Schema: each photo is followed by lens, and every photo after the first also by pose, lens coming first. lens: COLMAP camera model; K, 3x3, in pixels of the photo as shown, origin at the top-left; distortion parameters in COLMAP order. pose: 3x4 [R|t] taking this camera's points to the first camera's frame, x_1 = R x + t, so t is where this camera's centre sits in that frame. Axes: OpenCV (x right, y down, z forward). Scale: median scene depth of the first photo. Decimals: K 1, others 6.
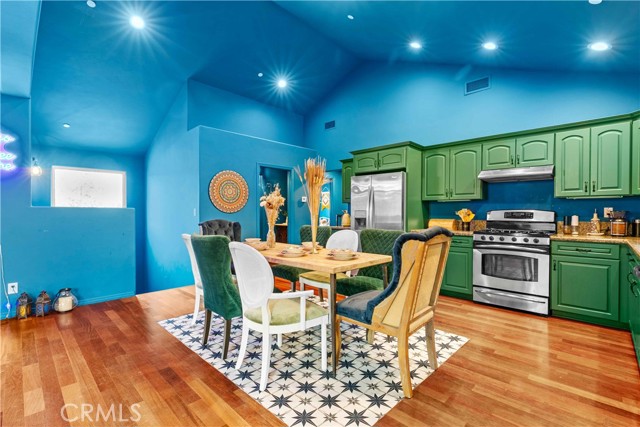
lens RADIAL K [[293.6, 0, 320.0], [0, 293.6, 213.5], [0, 0, 1]] dist [0.000185, 0.000125]
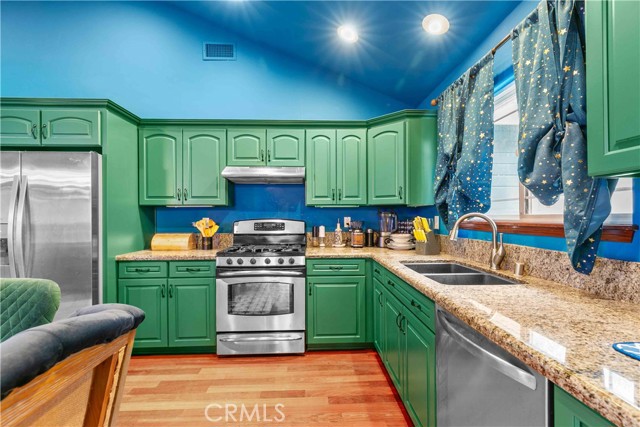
lens RADIAL K [[292.1, 0, 320.3], [0, 292.1, 220.9], [0, 0, 1]] dist [0.000933, 0.000260]
pose [[0.693983, -0.018717, 0.719748, 0.210233], [0.007727, 0.999798, 0.018549, -0.024517], [-0.719950, -0.007311, 0.693987, 0.367648]]
